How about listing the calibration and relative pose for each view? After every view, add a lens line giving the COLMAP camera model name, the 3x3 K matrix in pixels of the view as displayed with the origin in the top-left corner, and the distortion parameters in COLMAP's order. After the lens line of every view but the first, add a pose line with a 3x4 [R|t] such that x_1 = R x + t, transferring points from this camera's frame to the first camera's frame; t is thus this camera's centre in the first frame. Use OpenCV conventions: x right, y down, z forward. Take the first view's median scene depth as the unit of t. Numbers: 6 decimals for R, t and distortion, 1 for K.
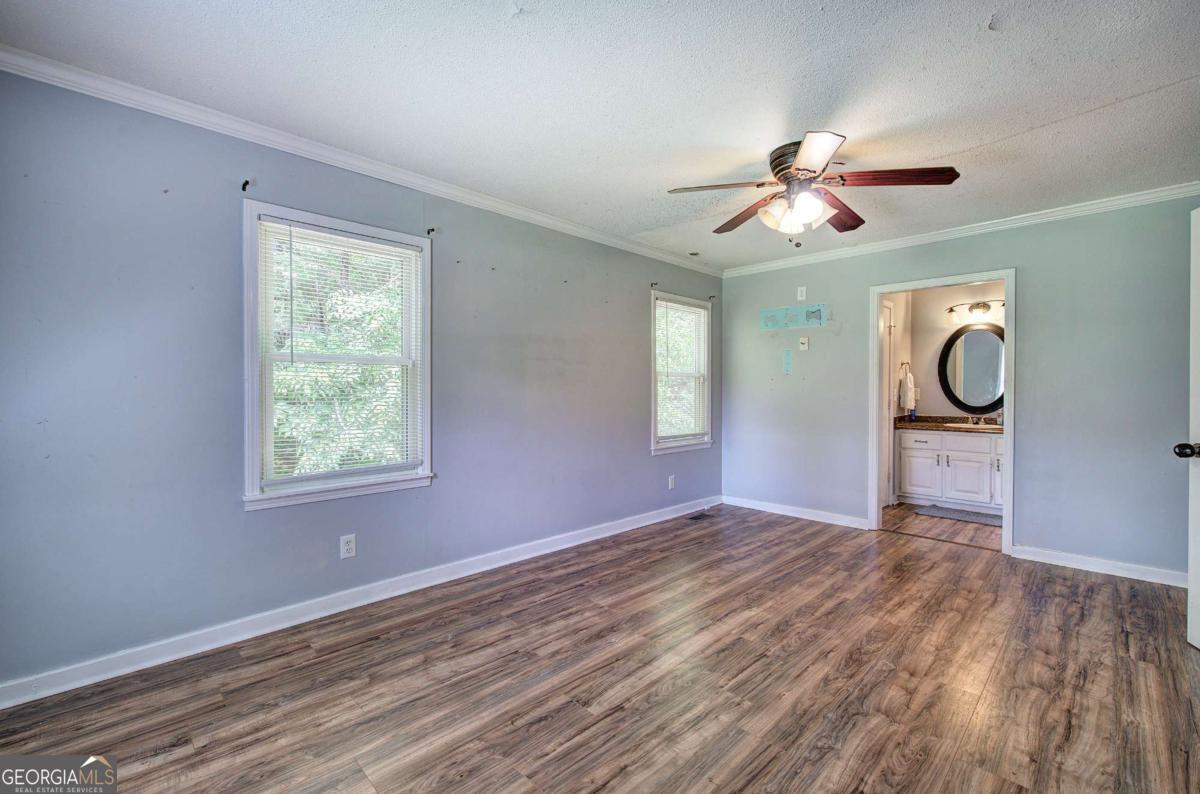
lens RADIAL K [[510.1, 0, 603.9], [0, 510.1, 393.7], [0, 0, 1]] dist [-0.006207, 0.001370]
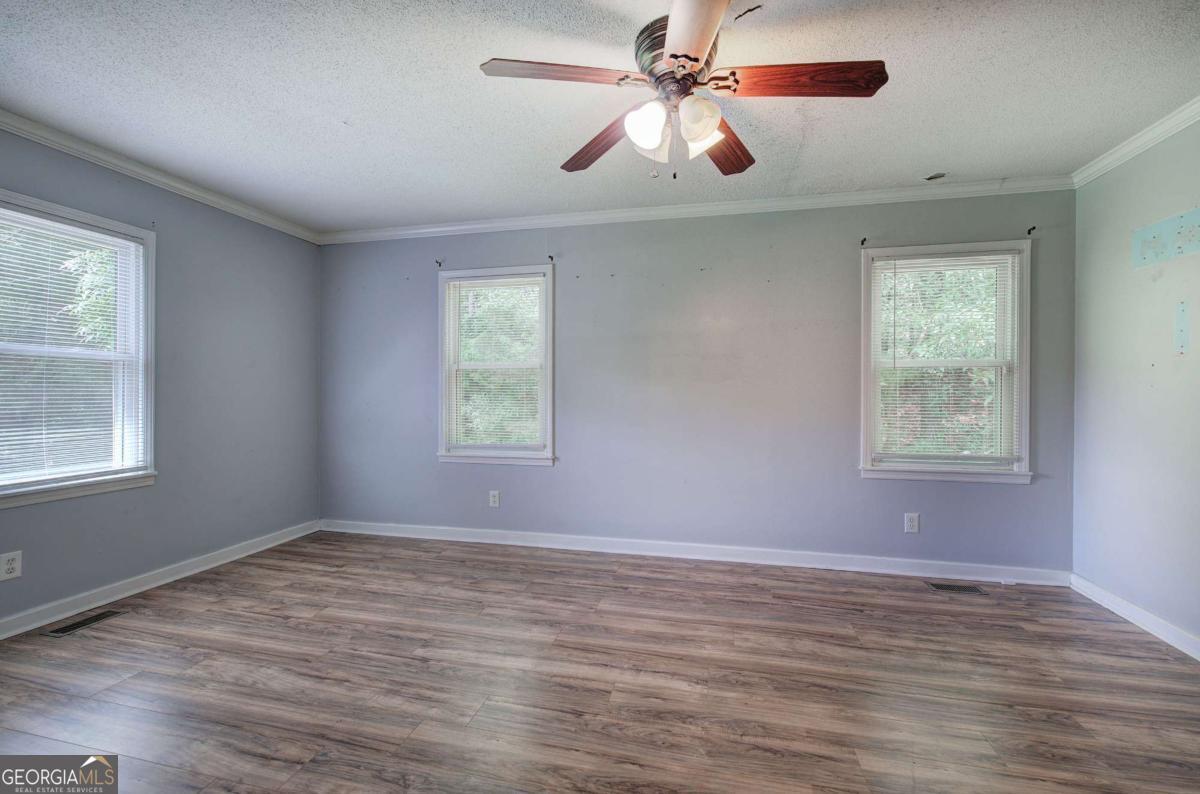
lens RADIAL K [[510.1, 0, 601.7], [0, 510.1, 395.7], [0, 0, 1]] dist [-0.006207, 0.001370]
pose [[0.525772, 0.007060, -0.850596, 0.784560], [-0.005903, 0.999972, 0.004651, 0.005340], [0.850605, 0.002576, 0.525799, 0.469175]]
